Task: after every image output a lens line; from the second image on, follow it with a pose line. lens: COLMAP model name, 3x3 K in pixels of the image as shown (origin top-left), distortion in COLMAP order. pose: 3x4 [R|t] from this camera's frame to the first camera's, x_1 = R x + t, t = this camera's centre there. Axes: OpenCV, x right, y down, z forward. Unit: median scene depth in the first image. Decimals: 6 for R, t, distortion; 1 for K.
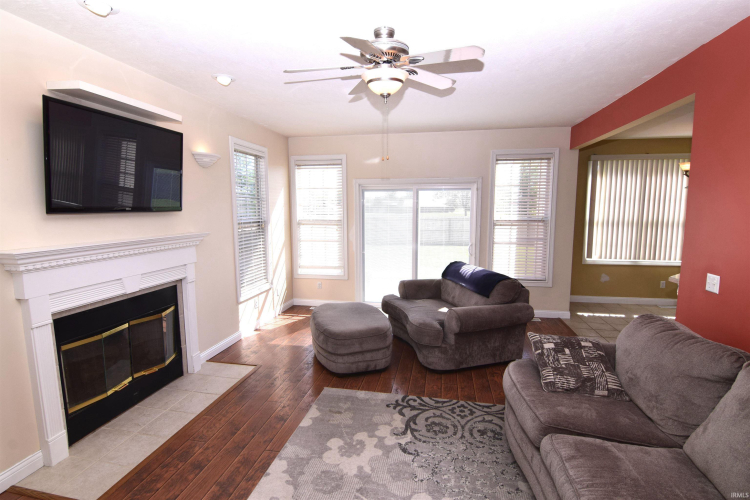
lens RADIAL K [[361.7, 0, 376.3], [0, 361.7, 250.7], [0, 0, 1]] dist [-0.005904, -0.009891]
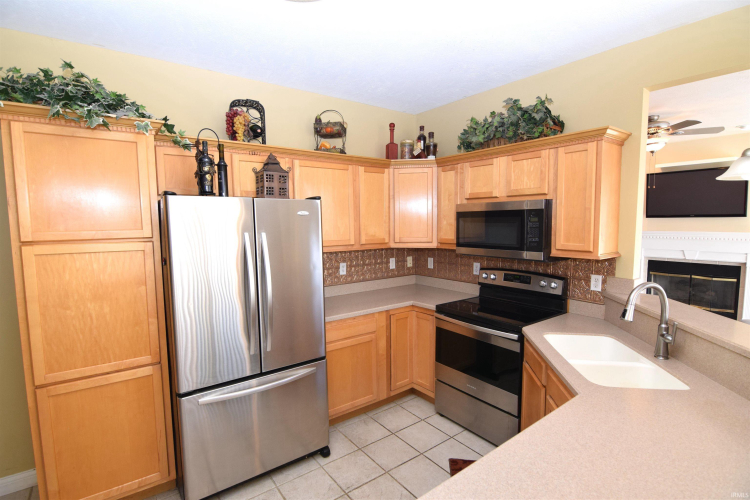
lens RADIAL K [[361.7, 0, 375.5], [0, 361.7, 252.2], [0, 0, 1]] dist [-0.005904, -0.009891]
pose [[-0.678934, 0.074788, -0.730380, 1.534362], [-0.072956, 0.983003, 0.168473, -0.100131], [0.730565, 0.167667, -0.661938, 0.857666]]
